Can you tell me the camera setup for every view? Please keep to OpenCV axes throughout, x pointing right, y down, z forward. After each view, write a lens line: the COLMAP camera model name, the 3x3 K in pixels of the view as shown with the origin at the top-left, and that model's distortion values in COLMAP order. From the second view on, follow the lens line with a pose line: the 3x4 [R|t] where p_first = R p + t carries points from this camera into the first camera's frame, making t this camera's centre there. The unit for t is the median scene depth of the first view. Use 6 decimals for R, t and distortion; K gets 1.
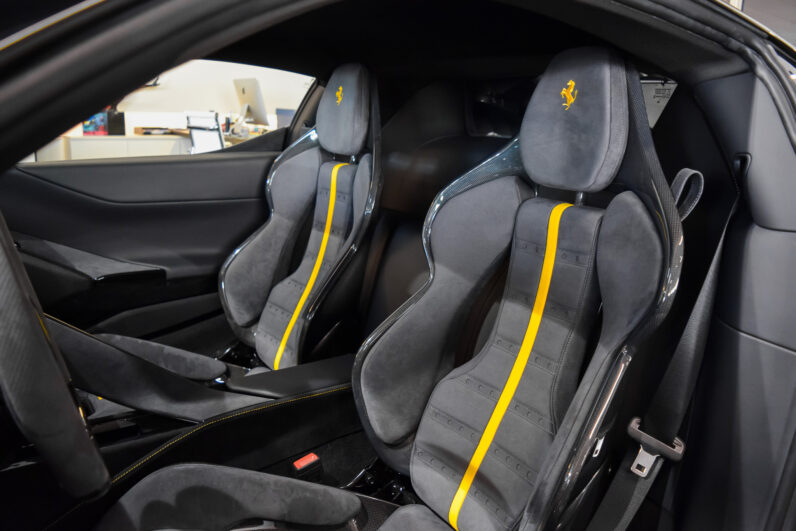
lens RADIAL K [[621.5, 0, 399.8], [0, 621.5, 263.5], [0, 0, 1]] dist [-0.091488, 0.016745]
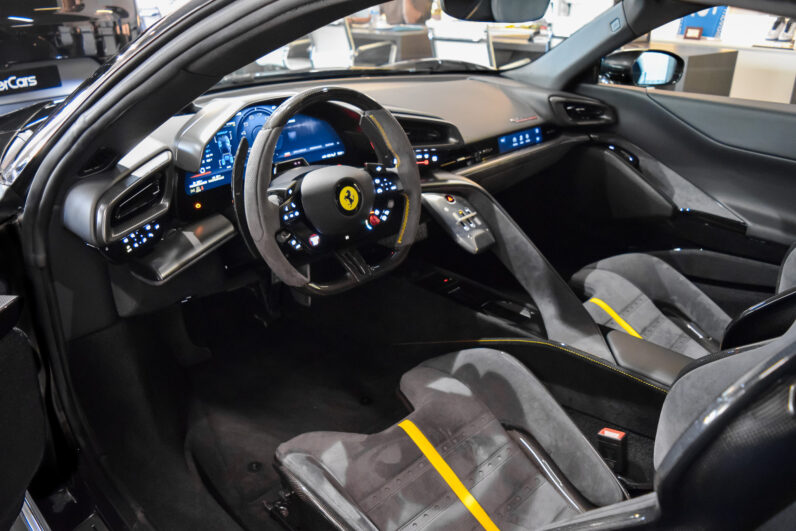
lens RADIAL K [[621.5, 0, 393.6], [0, 621.5, 262.7], [0, 0, 1]] dist [-0.091488, 0.016745]
pose [[0.188266, 0.374195, -0.908039, 0.571514], [-0.229599, 0.915721, 0.329757, -0.176135], [0.954903, 0.146403, 0.258314, 0.364892]]
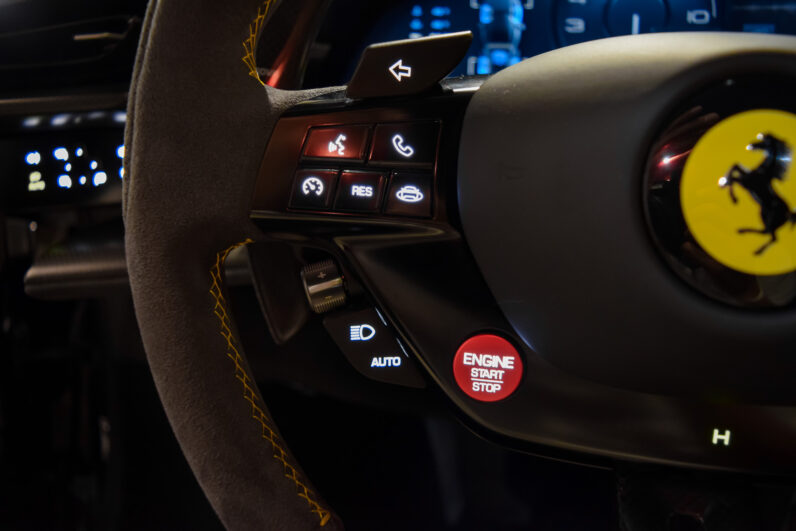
lens RADIAL K [[621.5, 0, 398.1], [0, 621.5, 264.5], [0, 0, 1]] dist [-0.091488, 0.016745]
pose [[-0.749503, 0.163269, -0.641552, -0.166149], [-0.176437, 0.884790, 0.431296, 0.026774], [0.638056, 0.436451, -0.634346, 0.562621]]
